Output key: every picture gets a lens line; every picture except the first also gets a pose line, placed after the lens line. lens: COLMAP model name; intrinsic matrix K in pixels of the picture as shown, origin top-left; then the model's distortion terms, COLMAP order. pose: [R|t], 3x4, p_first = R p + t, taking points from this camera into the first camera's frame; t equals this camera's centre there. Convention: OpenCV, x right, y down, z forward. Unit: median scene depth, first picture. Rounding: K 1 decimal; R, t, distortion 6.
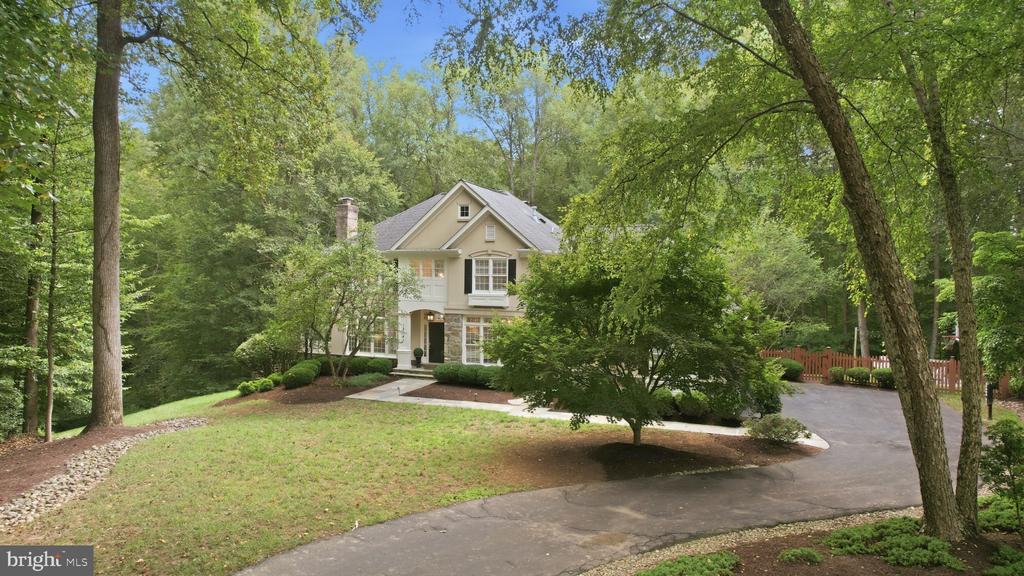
lens RADIAL K [[642.2, 0, 508.2], [0, 642.2, 282.3], [0, 0, 1]] dist [0.009882, 0.002458]
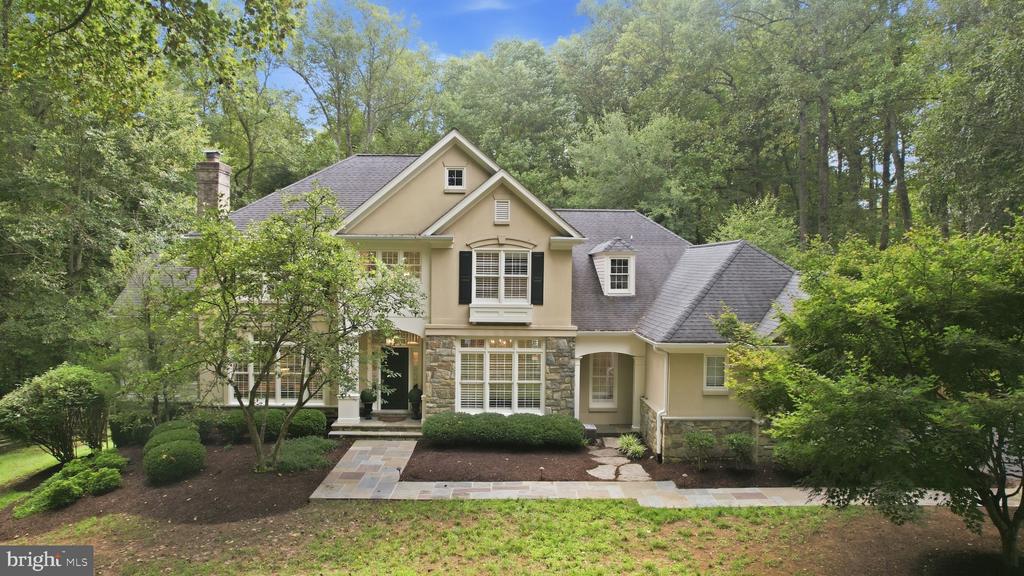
lens RADIAL K [[642.2, 0, 515.8], [0, 642.2, 294.8], [0, 0, 1]] dist [0.009882, 0.002458]
pose [[0.927845, -0.012415, 0.372761, -0.258483], [0.006176, 0.999820, 0.017926, -0.003064], [-0.372916, -0.014331, 0.927754, 0.373948]]
